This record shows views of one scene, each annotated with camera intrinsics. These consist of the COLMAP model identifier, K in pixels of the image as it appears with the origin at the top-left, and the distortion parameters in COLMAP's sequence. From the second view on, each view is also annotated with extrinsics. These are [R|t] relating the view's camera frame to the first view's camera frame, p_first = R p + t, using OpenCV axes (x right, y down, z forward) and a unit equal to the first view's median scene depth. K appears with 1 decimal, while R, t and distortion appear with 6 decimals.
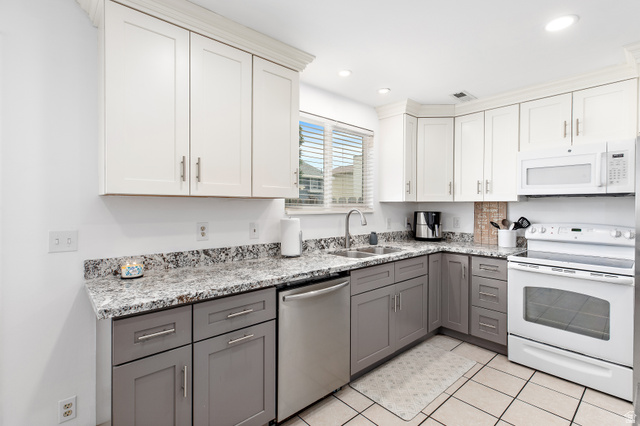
lens RADIAL K [[300.0, 0, 320.0], [0, 300.0, 209.3], [0, 0, 1]] dist [0.001776, 0.000229]
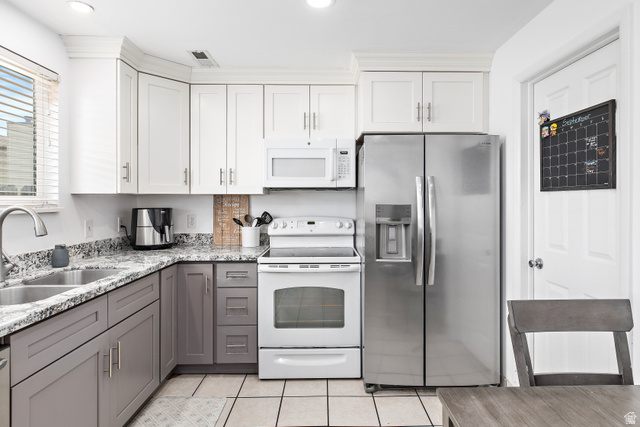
lens RADIAL K [[342.7, 0, 328.8], [0, 342.7, 199.2], [0, 0, 1]] dist [-0.002154, 0.002679]
pose [[0.648914, -0.003229, 0.760855, 0.012421], [0.013010, 0.999892, -0.006852, -0.002667], [-0.760751, 0.014345, 0.648886, 0.191922]]
